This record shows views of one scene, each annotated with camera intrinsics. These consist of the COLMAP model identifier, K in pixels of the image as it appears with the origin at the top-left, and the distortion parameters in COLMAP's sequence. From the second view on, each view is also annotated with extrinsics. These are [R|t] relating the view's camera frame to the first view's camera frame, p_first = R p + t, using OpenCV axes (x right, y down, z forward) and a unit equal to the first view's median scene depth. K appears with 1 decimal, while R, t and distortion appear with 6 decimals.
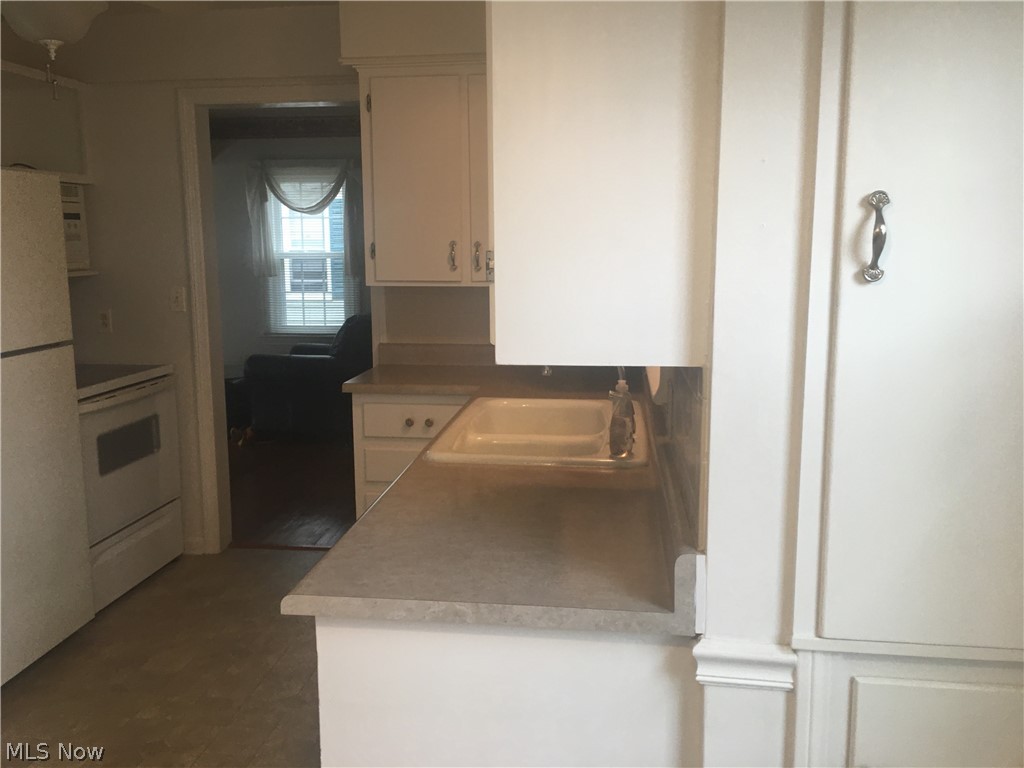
lens RADIAL K [[875.4, 0, 504.9], [0, 875.4, 378.3], [0, 0, 1]] dist [0.068397, -0.113414]
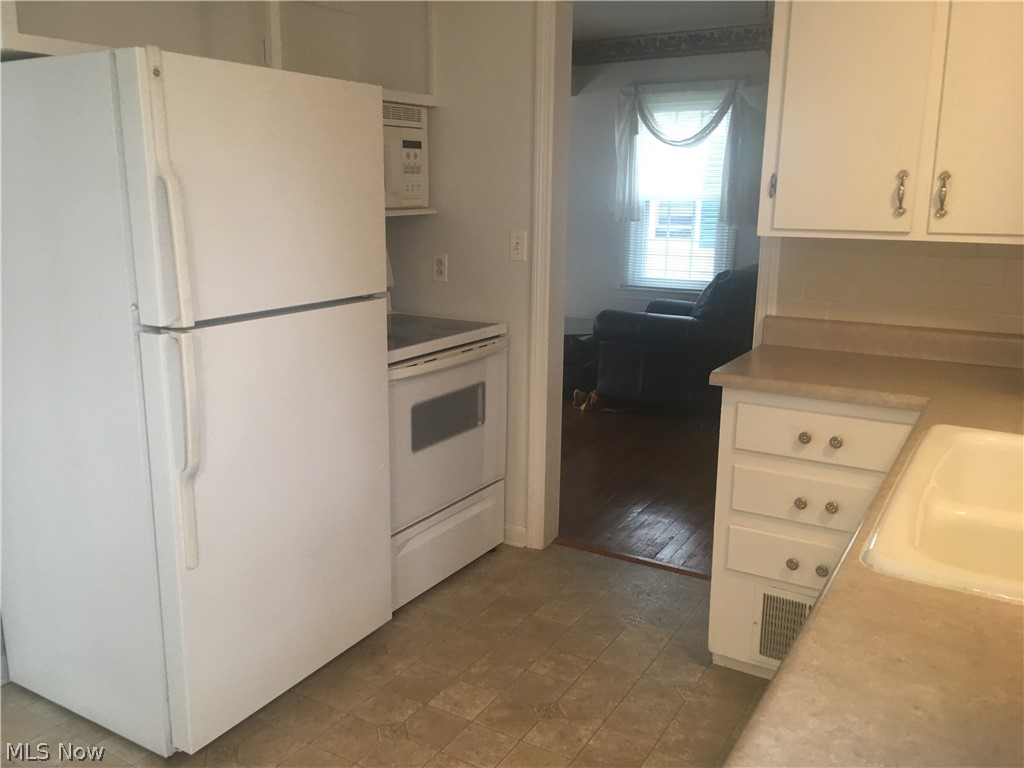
lens RADIAL K [[875.4, 0, 480.5], [0, 875.4, 382.5], [0, 0, 1]] dist [0.068397, -0.113414]
pose [[0.907586, 0.100292, -0.407713, -0.053733], [-0.073903, 0.994051, 0.080012, -0.025396], [0.413312, -0.042486, 0.909598, 0.232177]]
